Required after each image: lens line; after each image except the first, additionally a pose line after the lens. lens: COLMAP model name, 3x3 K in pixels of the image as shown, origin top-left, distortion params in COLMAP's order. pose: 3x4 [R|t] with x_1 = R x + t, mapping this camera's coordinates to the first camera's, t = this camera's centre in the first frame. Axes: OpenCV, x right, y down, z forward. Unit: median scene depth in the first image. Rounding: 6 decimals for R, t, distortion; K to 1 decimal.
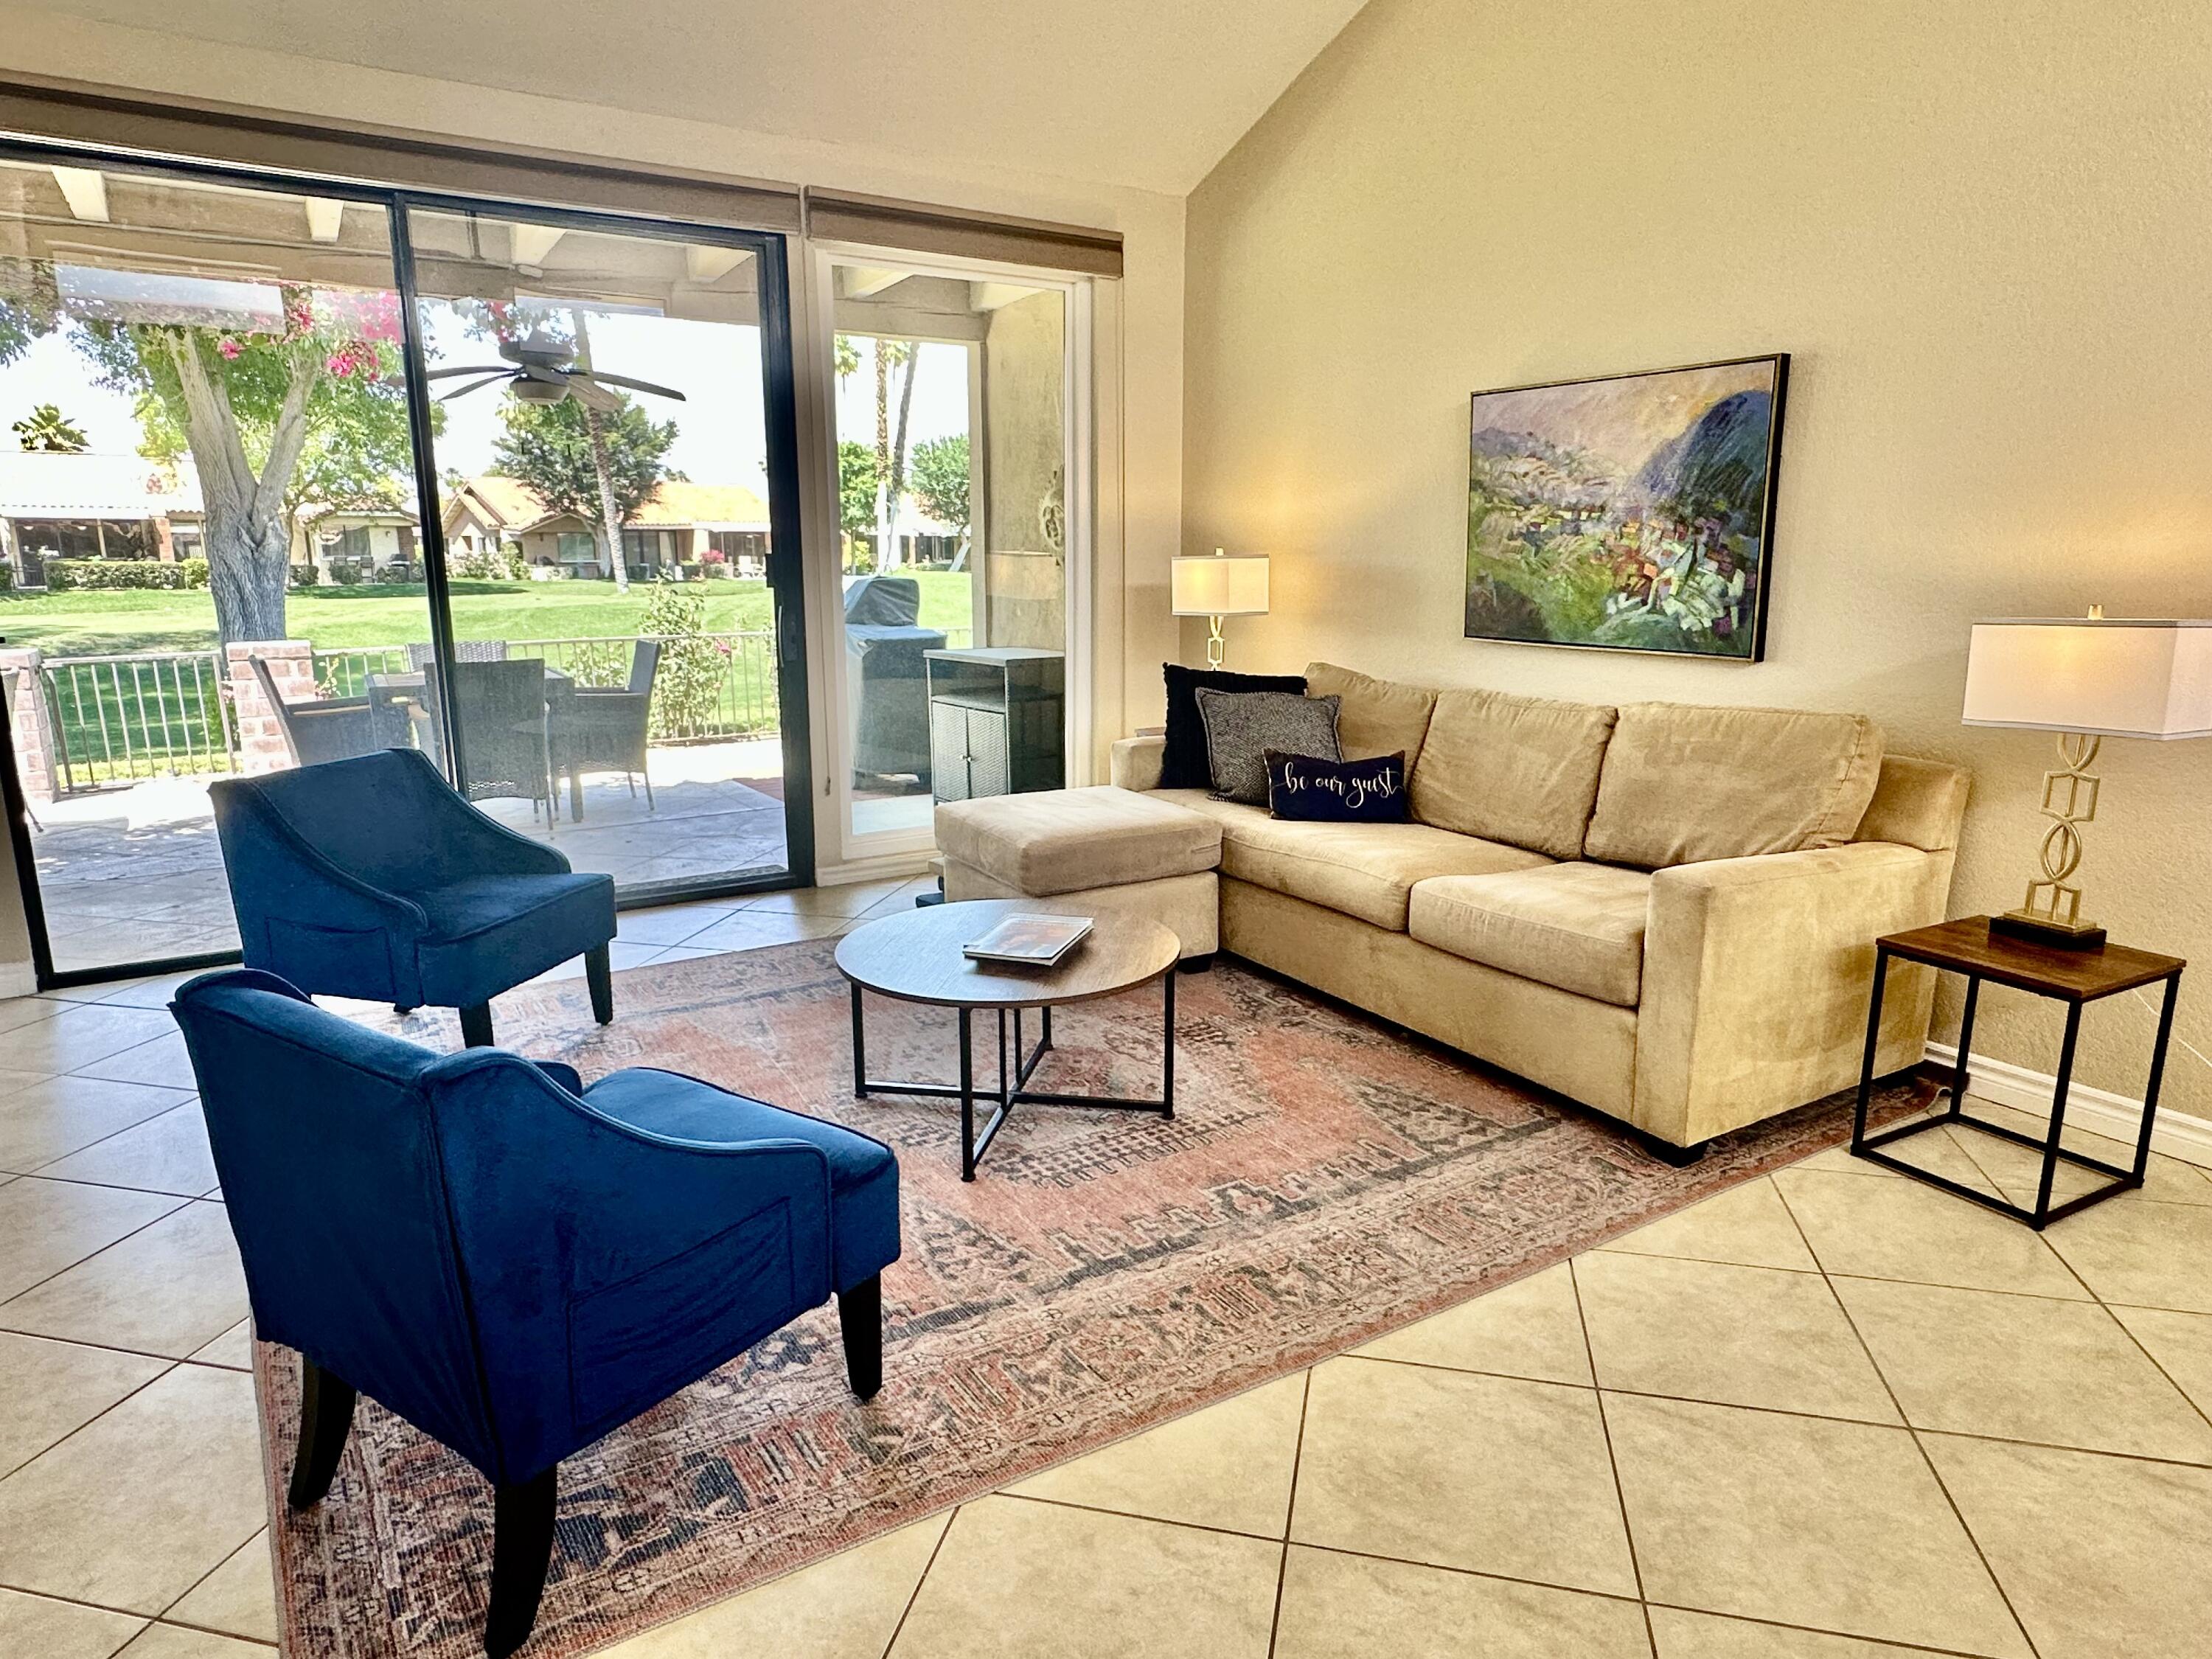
lens RADIAL K [[1320.7, 0, 1106.0], [0, 1320.7, 829.5], [0, 0, 1]] dist [-0.002227, 0.000080]
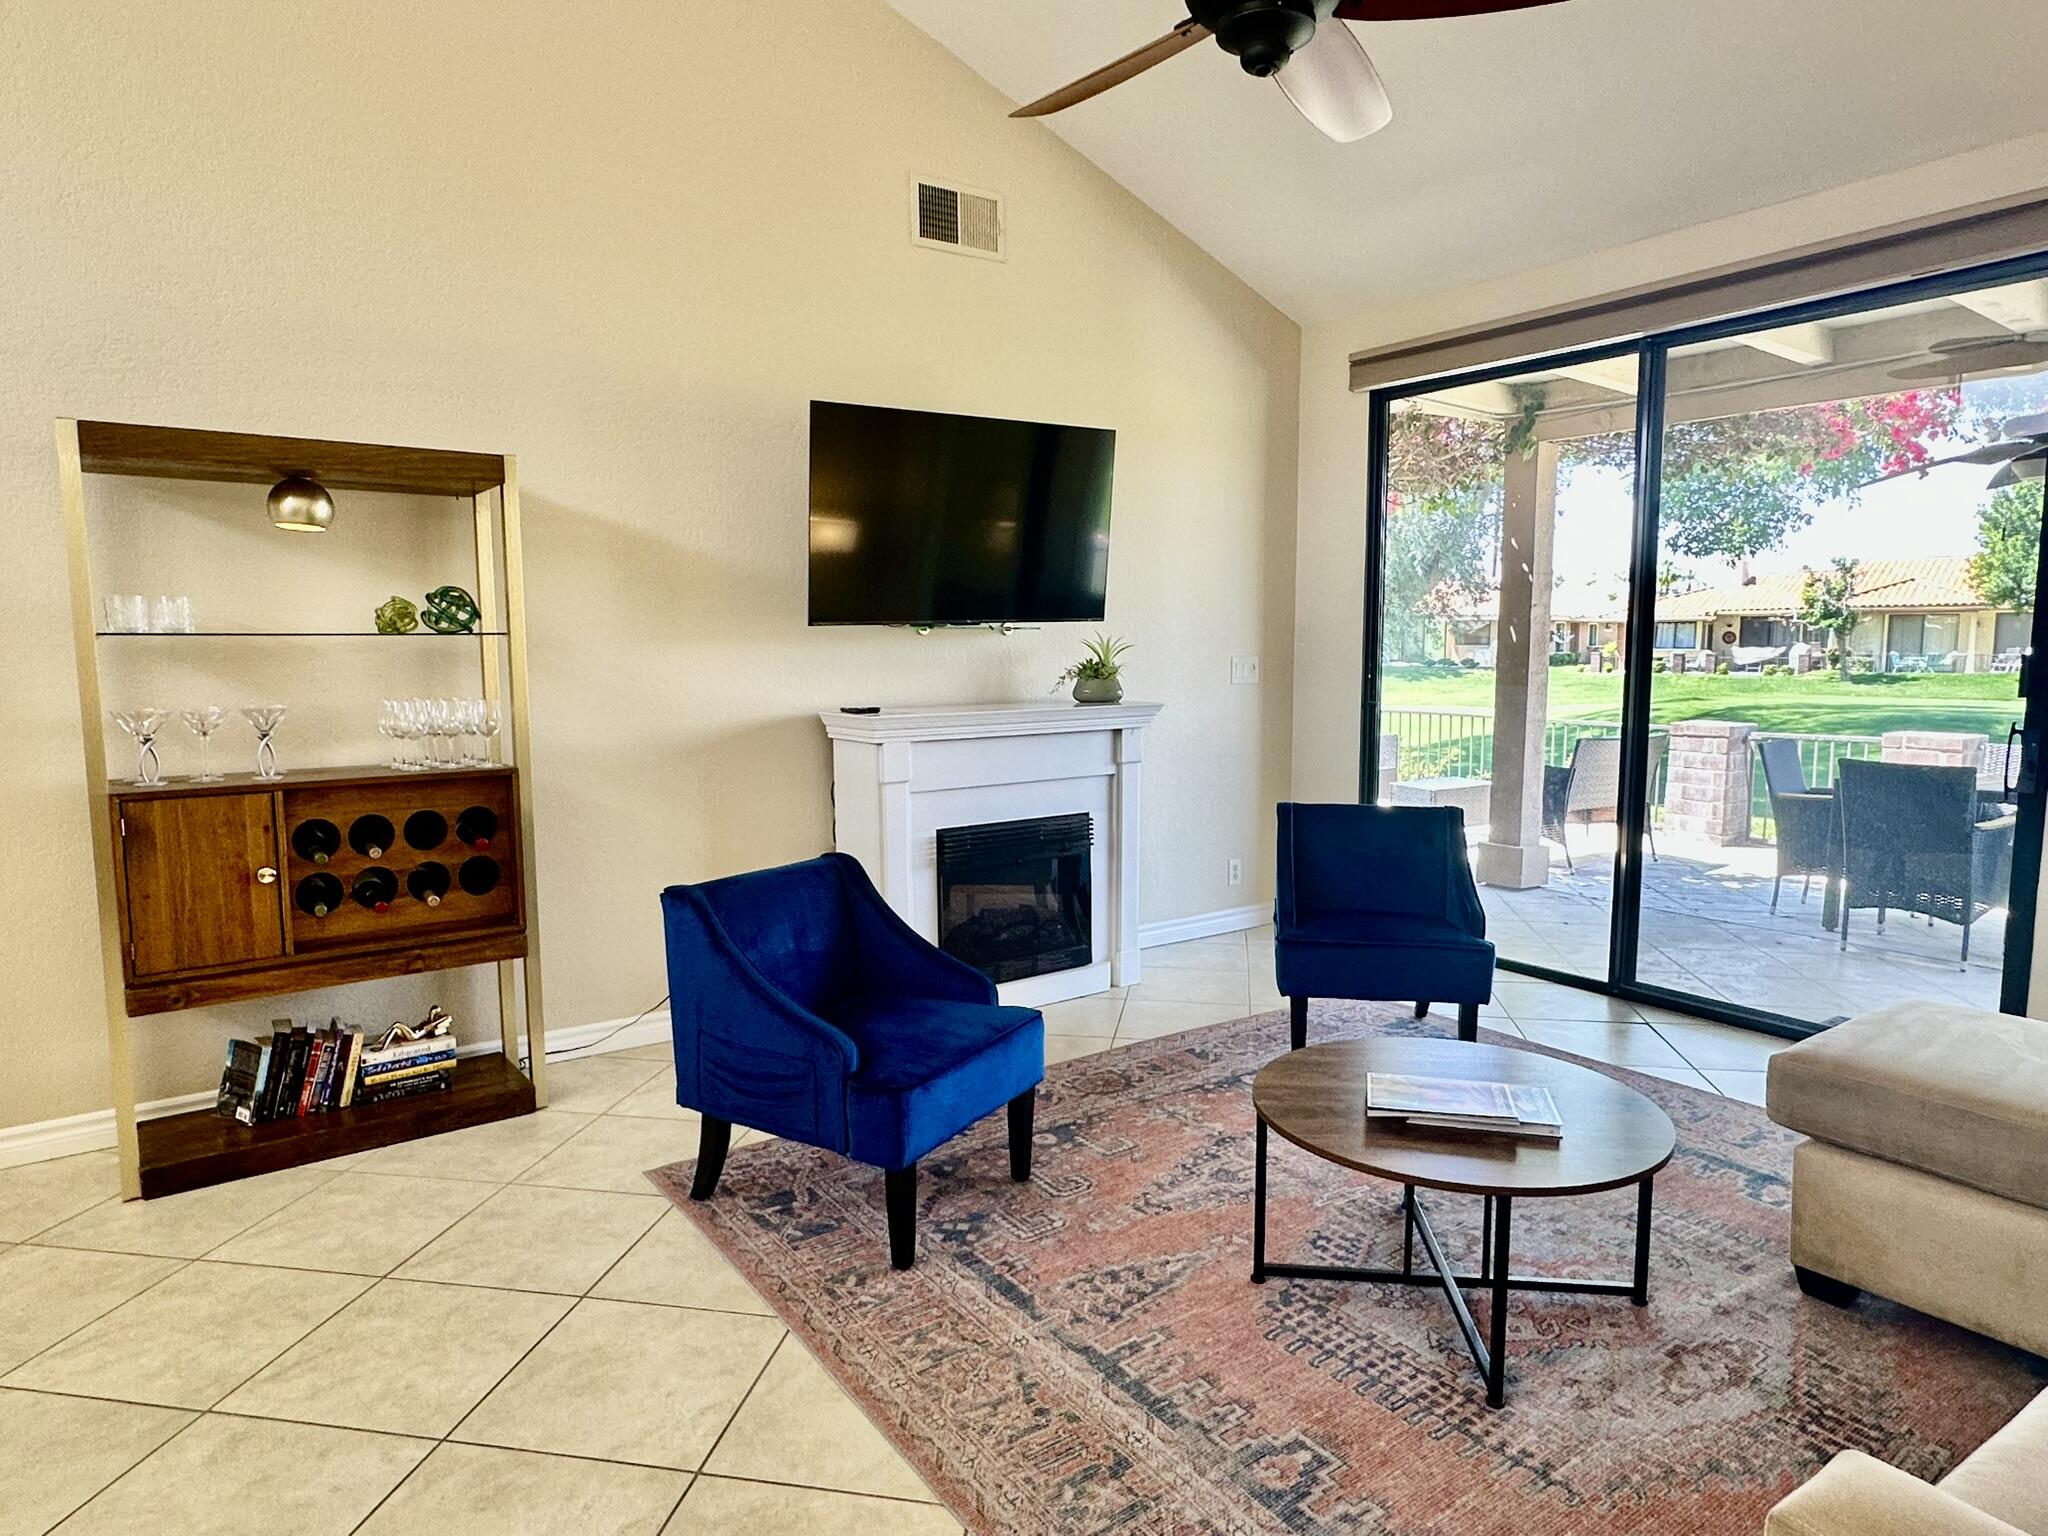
lens RADIAL K [[1222.8, 0, 1024.0], [0, 1222.8, 768.0], [0, 0, 1]] dist [-0.002227, 0.000080]
pose [[0.059988, 0.102736, -0.992898, 0.485822], [-0.206317, 0.974487, 0.088366, -0.098529], [0.976645, 0.199551, 0.079654, 0.439227]]
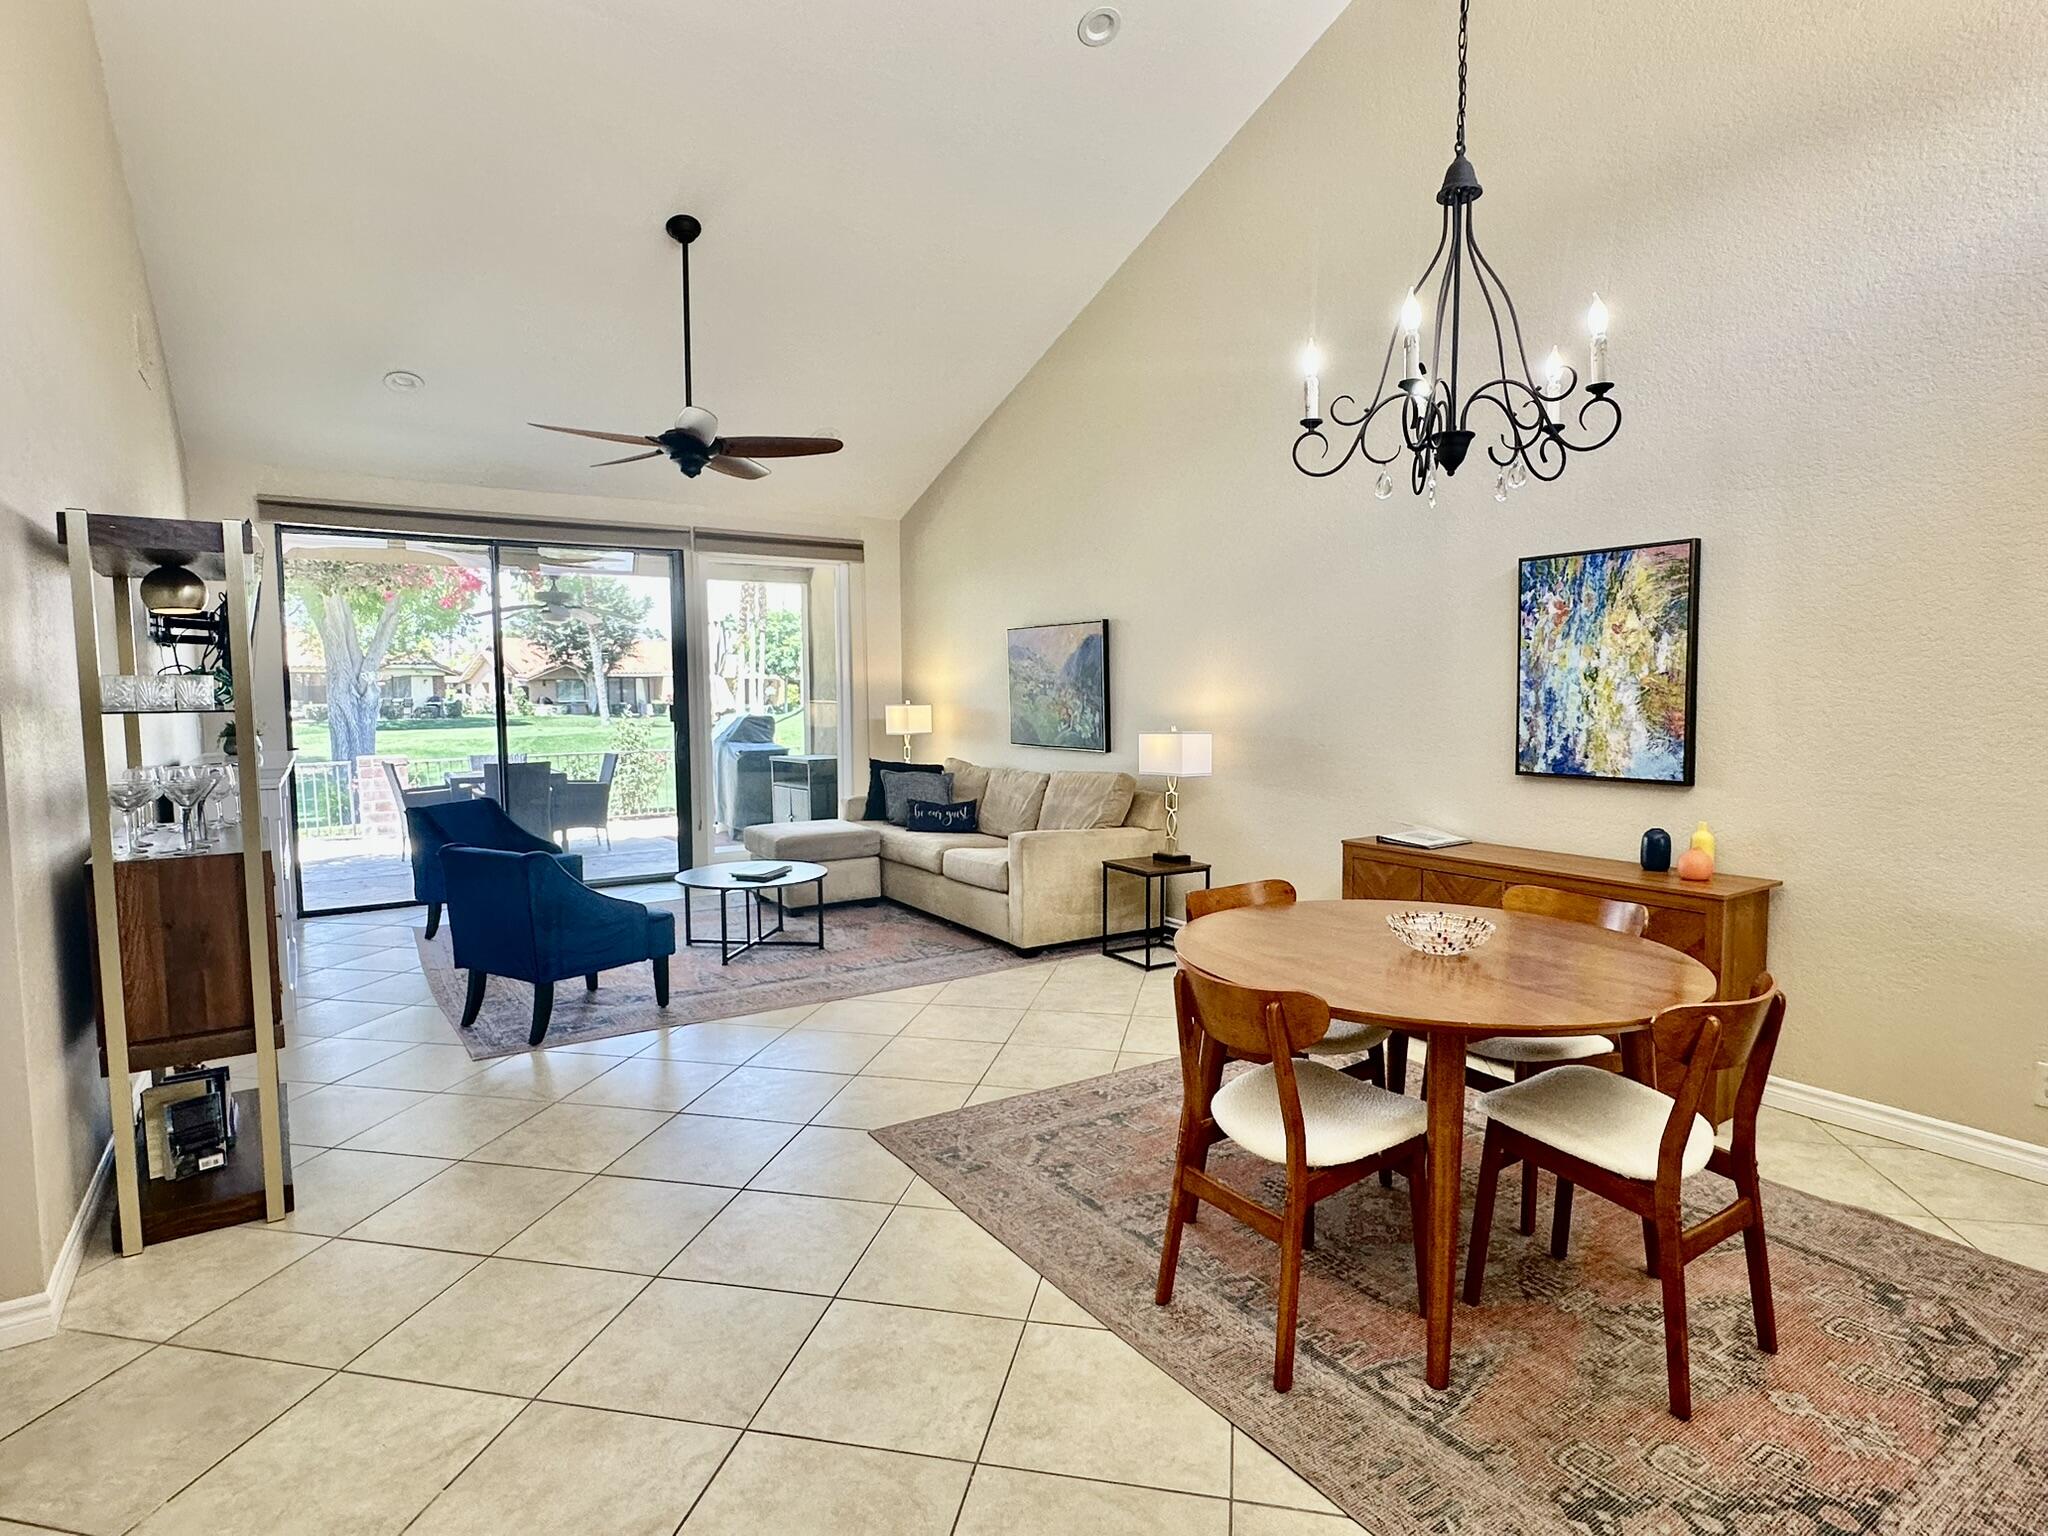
lens RADIAL K [[1081.0, 0, 1024.0], [0, 1081.0, 768.0], [0, 0, 1]] dist [0.000291, 0.000757]
pose [[0.999734, -0.007647, 0.021751, 0.257294], [0.010503, 0.990874, -0.134379, 0.116104], [-0.020525, 0.134572, 0.990691, -0.648607]]
